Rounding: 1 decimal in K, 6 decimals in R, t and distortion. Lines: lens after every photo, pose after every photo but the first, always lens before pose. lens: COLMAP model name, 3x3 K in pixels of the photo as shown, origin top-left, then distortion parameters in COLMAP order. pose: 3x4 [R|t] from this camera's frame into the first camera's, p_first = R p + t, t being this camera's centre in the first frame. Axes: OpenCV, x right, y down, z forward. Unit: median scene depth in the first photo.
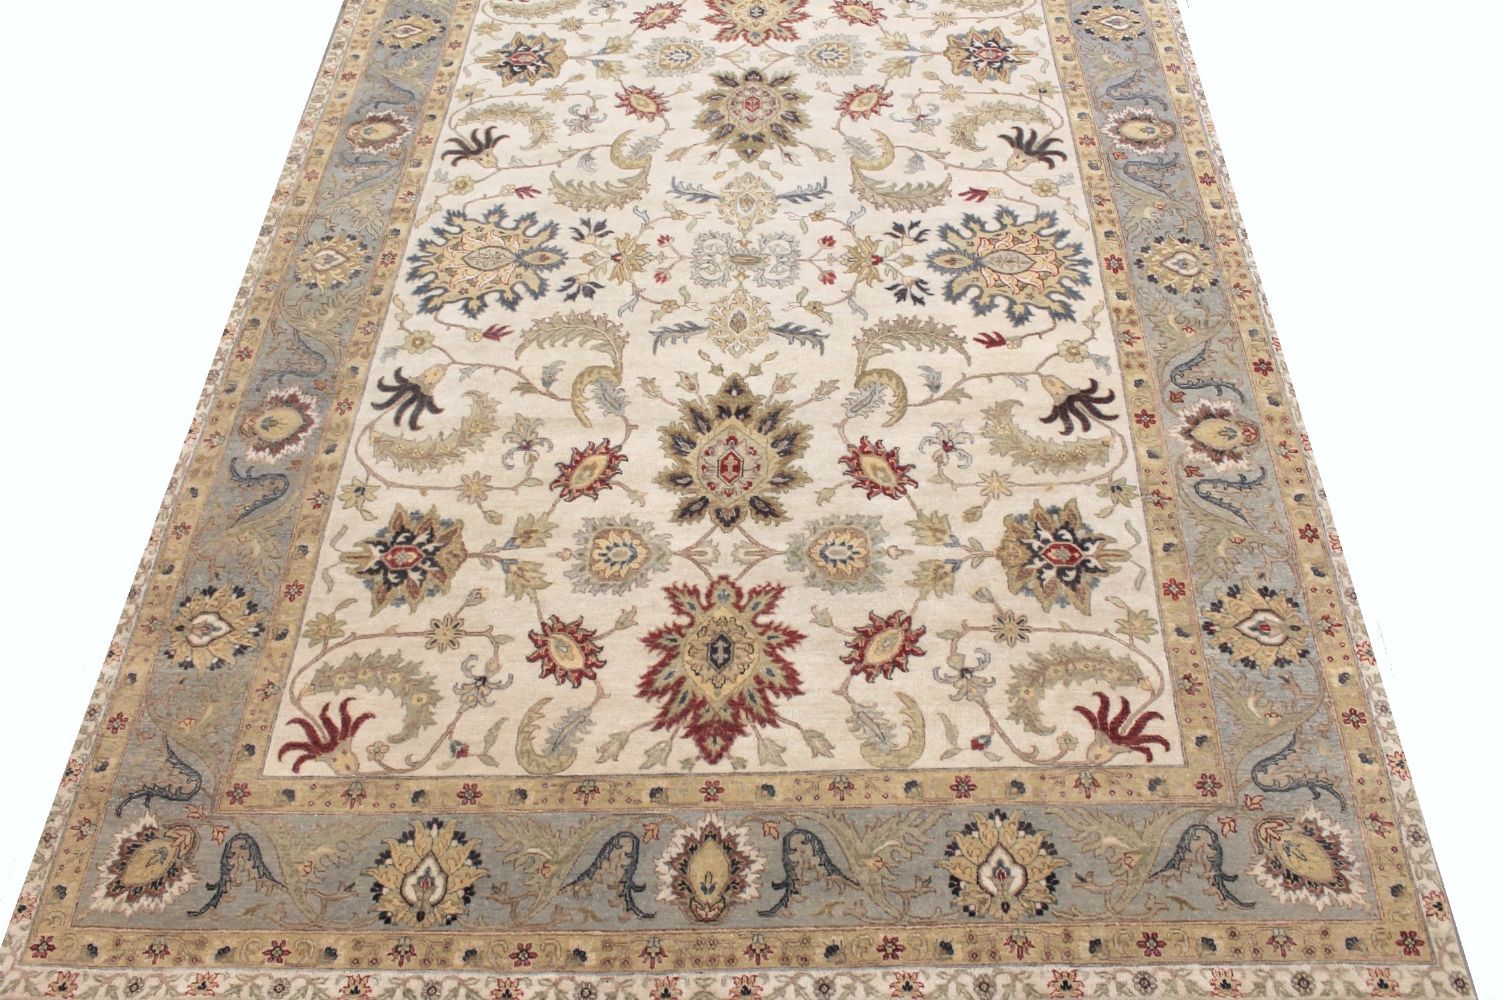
lens RADIAL K [[772.0, 0, 750.0], [0, 772.0, 500.0], [0, 0, 1]] dist [-0.000361, -0.000259]
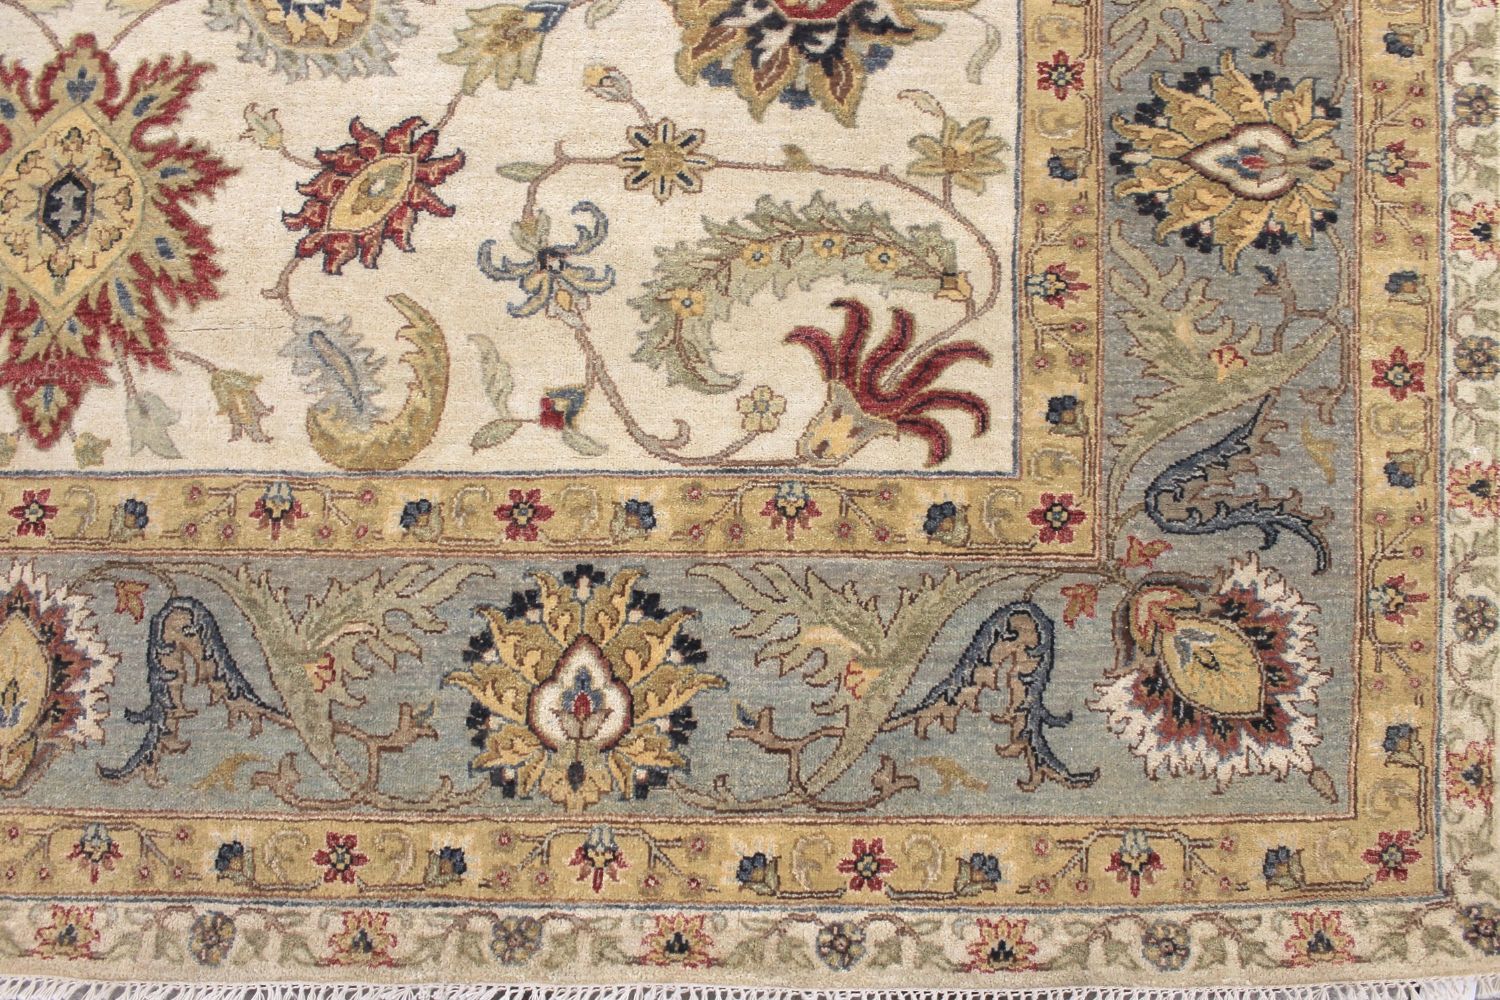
lens RADIAL K [[772.0, 0, 750.0], [0, 772.0, 500.0], [0, 0, 1]] dist [-0.000361, -0.000259]
pose [[0.933024, -0.014960, 0.359504, 0.163007], [-0.130941, 0.916511, 0.377972, 0.128335], [-0.335143, -0.399731, 0.853167, 0.403623]]
